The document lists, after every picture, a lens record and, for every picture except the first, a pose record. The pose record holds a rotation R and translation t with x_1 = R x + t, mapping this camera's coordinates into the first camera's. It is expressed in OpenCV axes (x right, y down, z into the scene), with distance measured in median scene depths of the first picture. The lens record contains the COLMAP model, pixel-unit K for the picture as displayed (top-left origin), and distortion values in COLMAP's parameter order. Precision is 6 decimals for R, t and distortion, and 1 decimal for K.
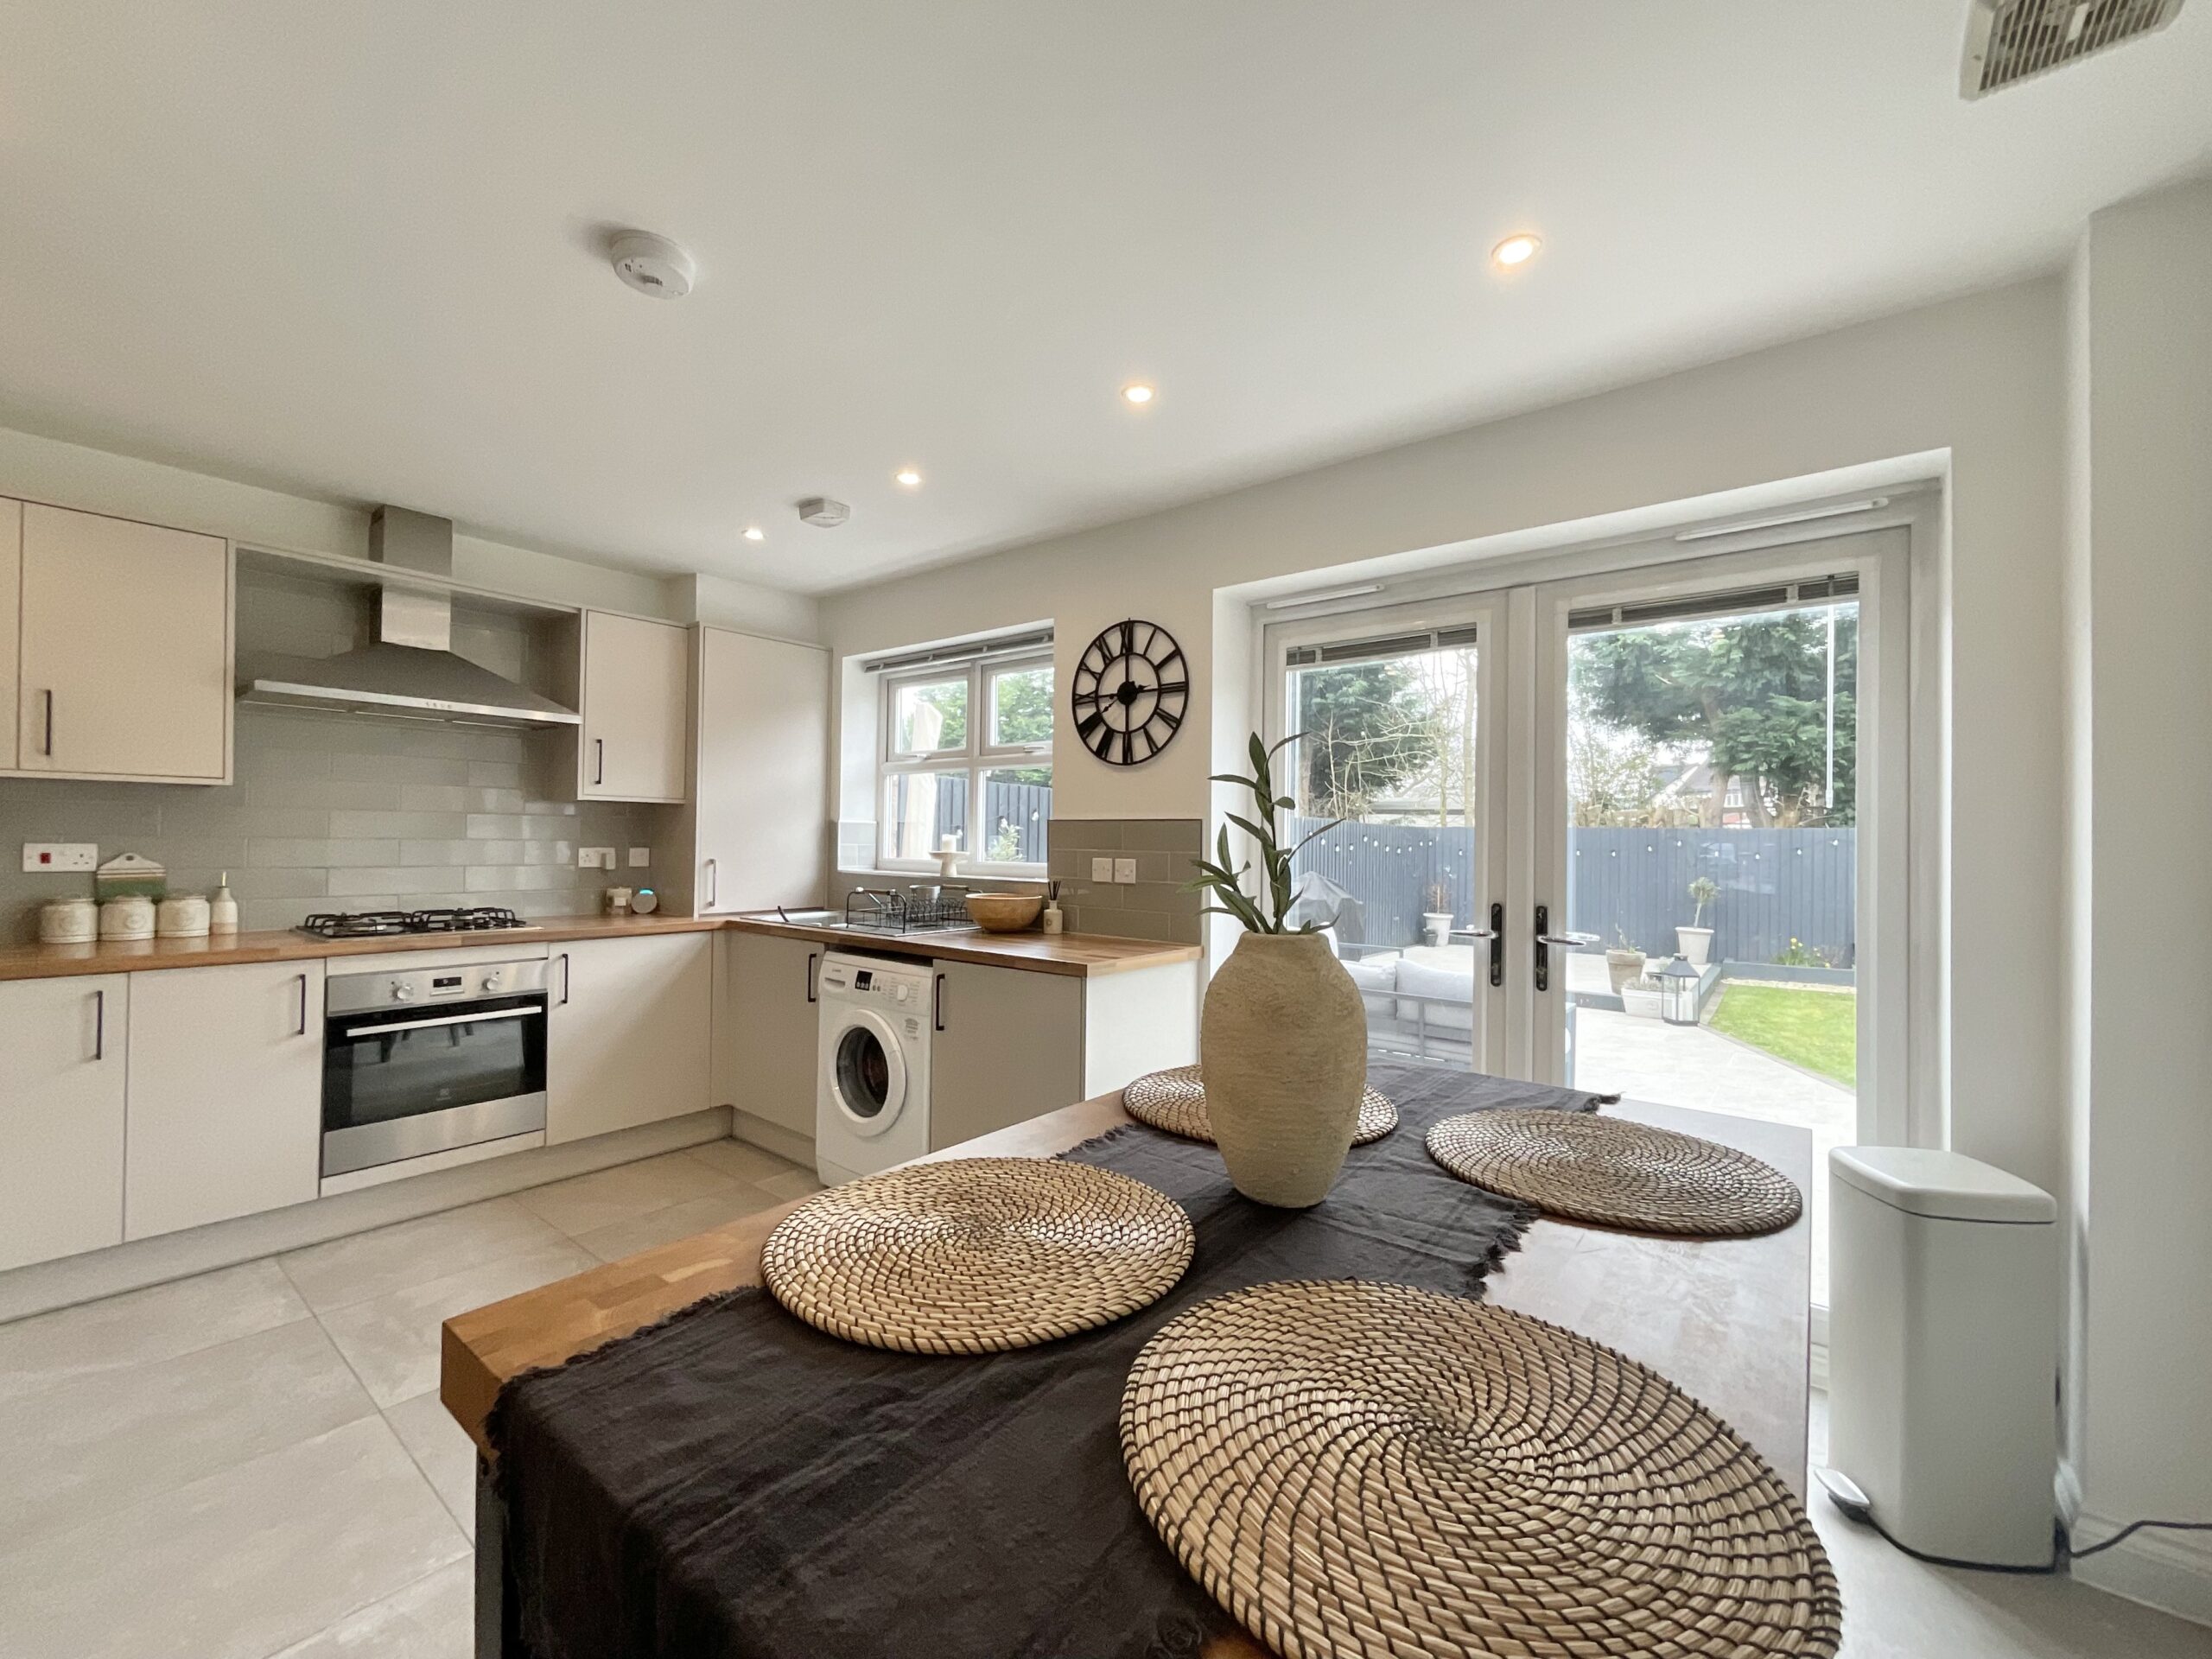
lens RADIAL K [[899.3, 0, 1106.0], [0, 899.3, 829.5], [0, 0, 1]] dist [-0.000364, -0.000285]
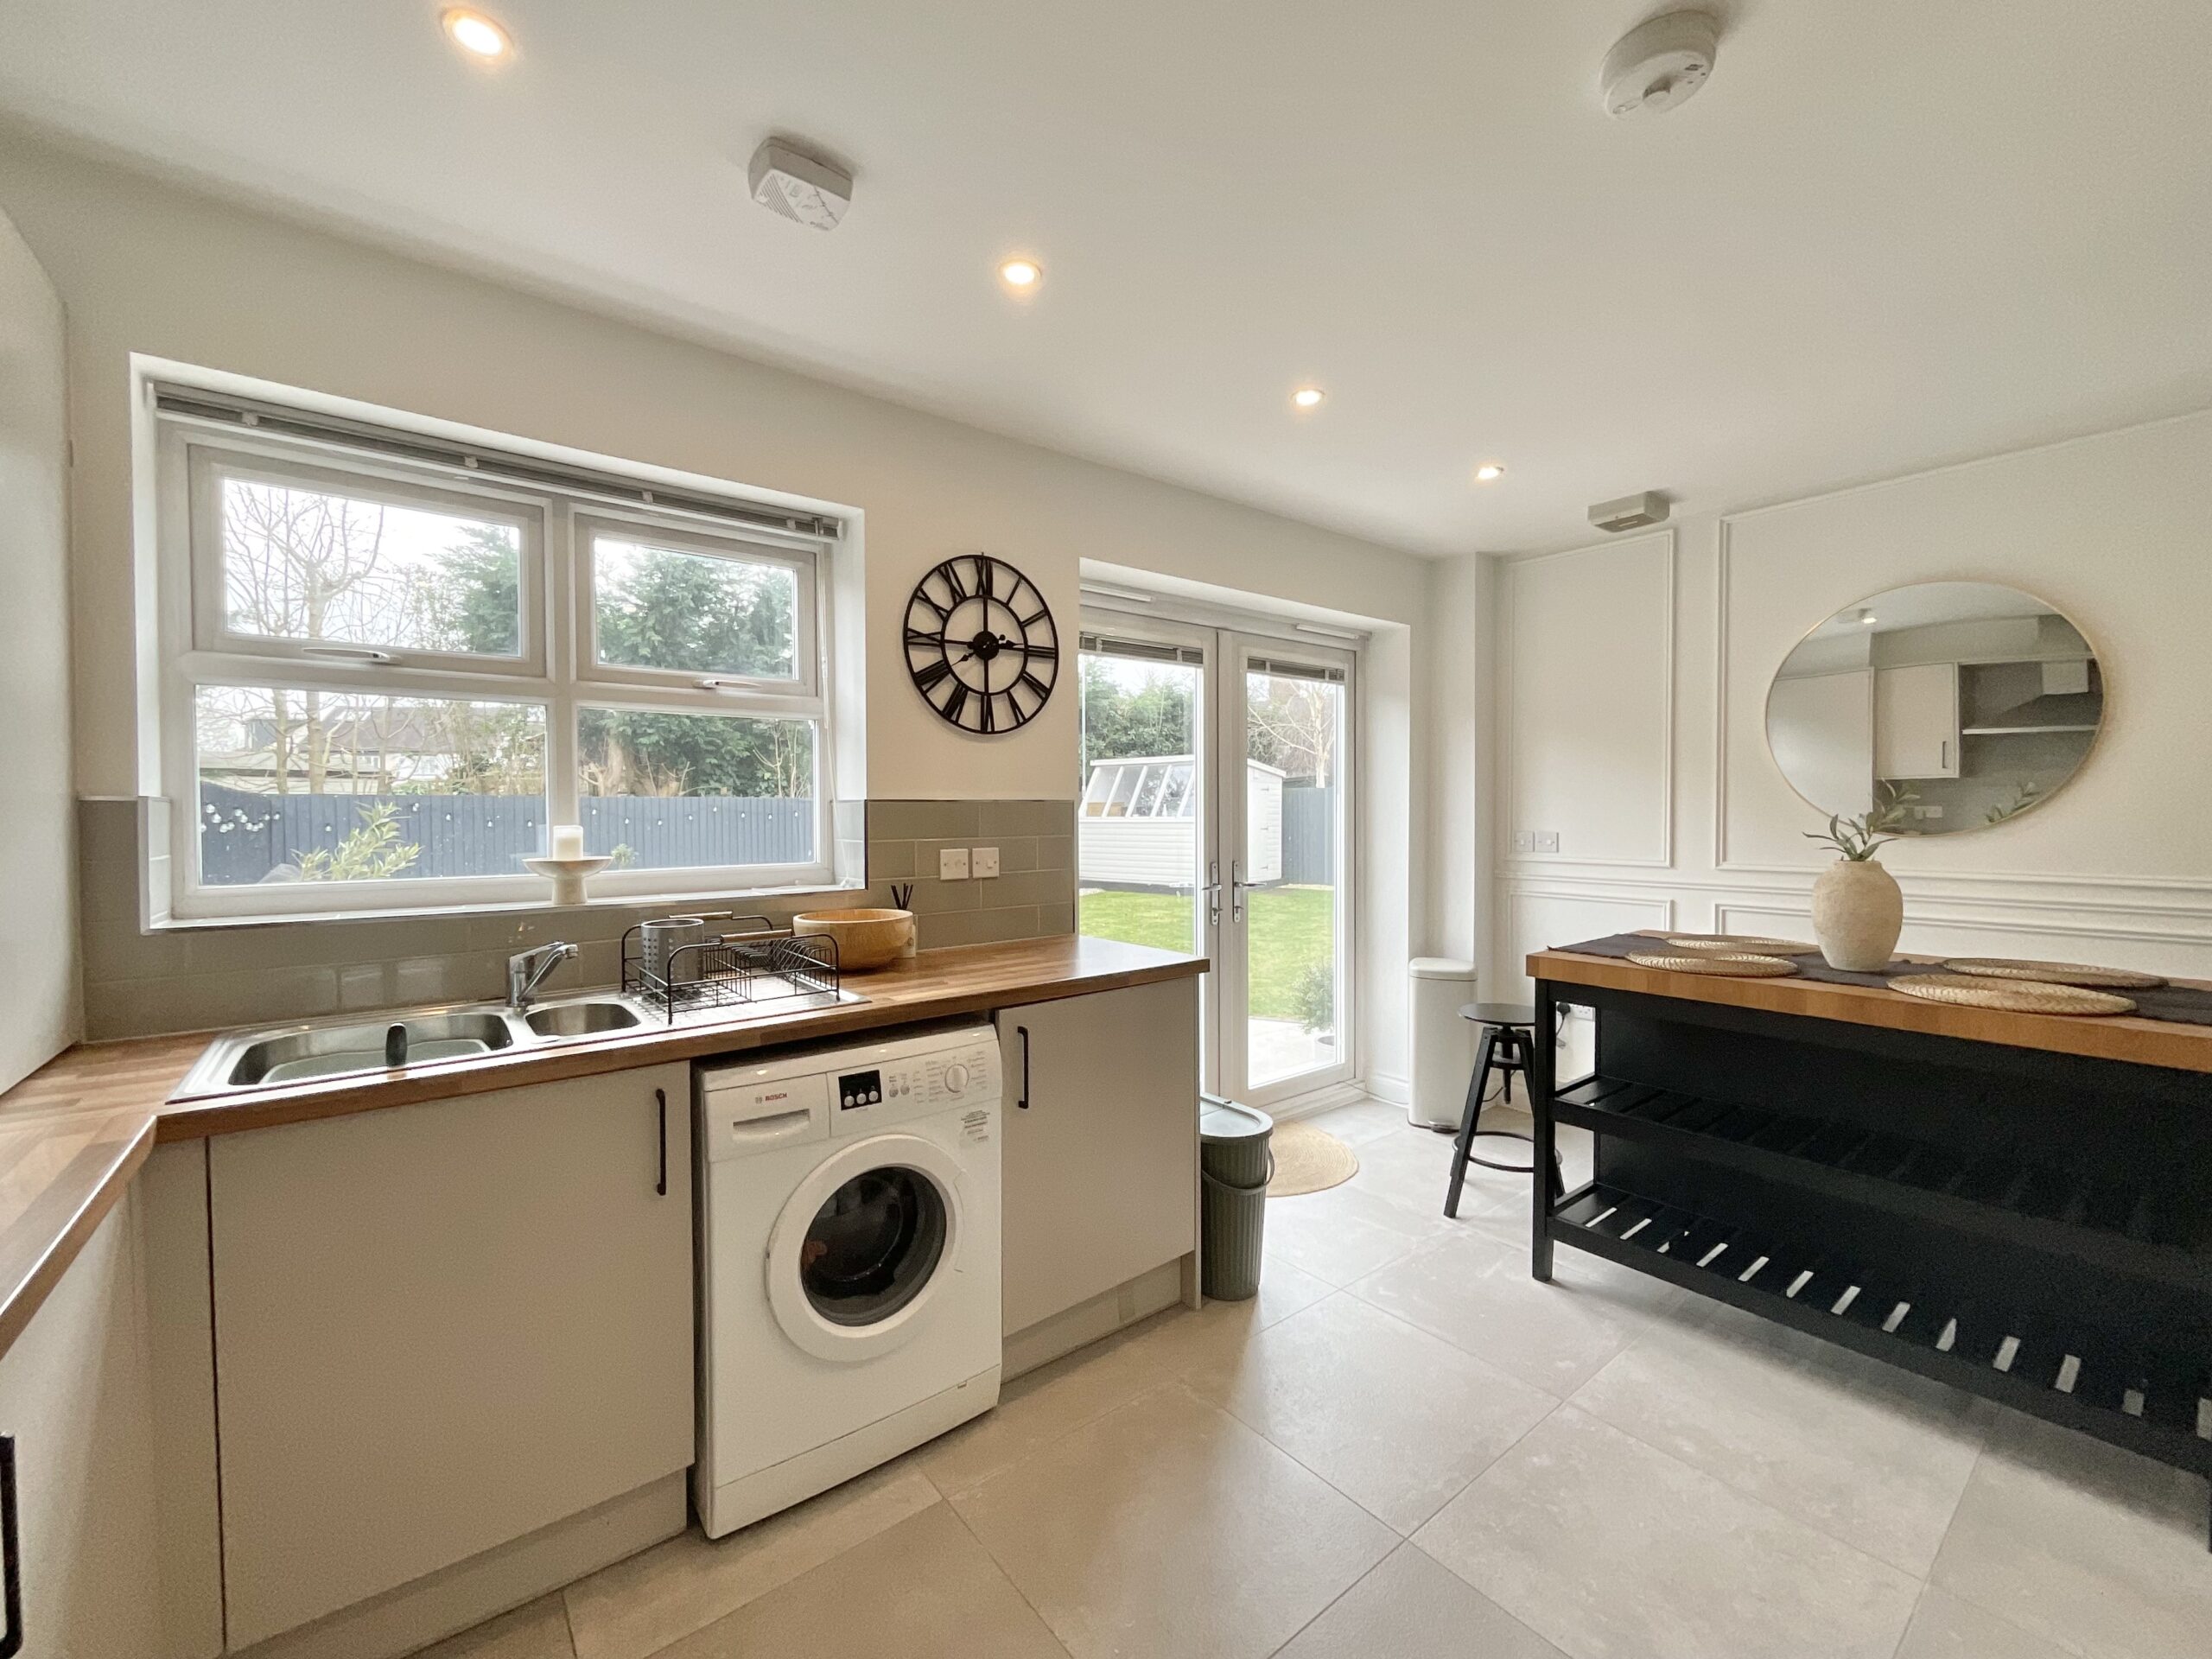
lens RADIAL K [[899.3, 0, 1106.0], [0, 899.3, 829.5], [0, 0, 1]] dist [-0.000364, -0.000285]
pose [[0.235515, -0.035271, 0.971230, -0.750294], [-0.003479, 0.999304, 0.037134, -0.015105], [-0.971864, -0.012125, 0.235228, 0.699144]]
